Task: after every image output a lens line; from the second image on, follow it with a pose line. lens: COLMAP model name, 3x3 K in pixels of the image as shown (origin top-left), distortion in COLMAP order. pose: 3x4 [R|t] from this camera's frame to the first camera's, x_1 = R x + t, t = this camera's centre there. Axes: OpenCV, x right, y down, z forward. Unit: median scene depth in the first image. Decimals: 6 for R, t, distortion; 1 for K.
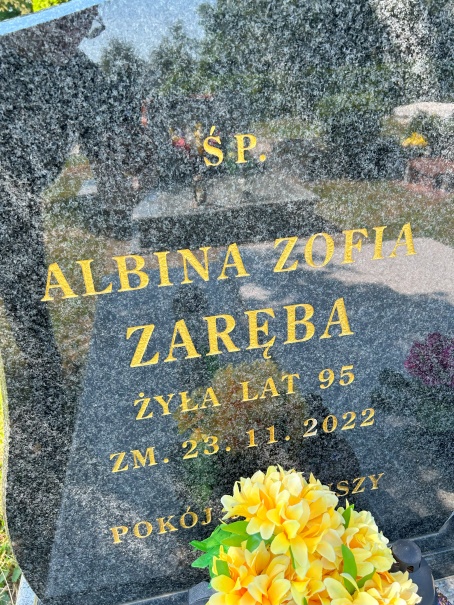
lens RADIAL K [[467.8, 0, 227.0], [0, 467.8, 302.5], [0, 0, 1]] dist [0.046564, -0.005772]
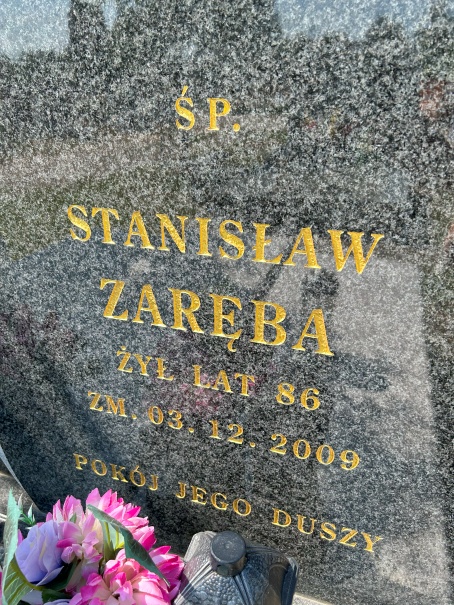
lens RADIAL K [[467.8, 0, 227.0], [0, 467.8, 302.5], [0, 0, 1]] dist [0.046564, -0.005772]
pose [[0.858491, 0.267224, -0.437704, 0.470934], [-0.248011, 0.963401, 0.101733, -0.066894], [0.448870, 0.021219, 0.893345, 0.182137]]
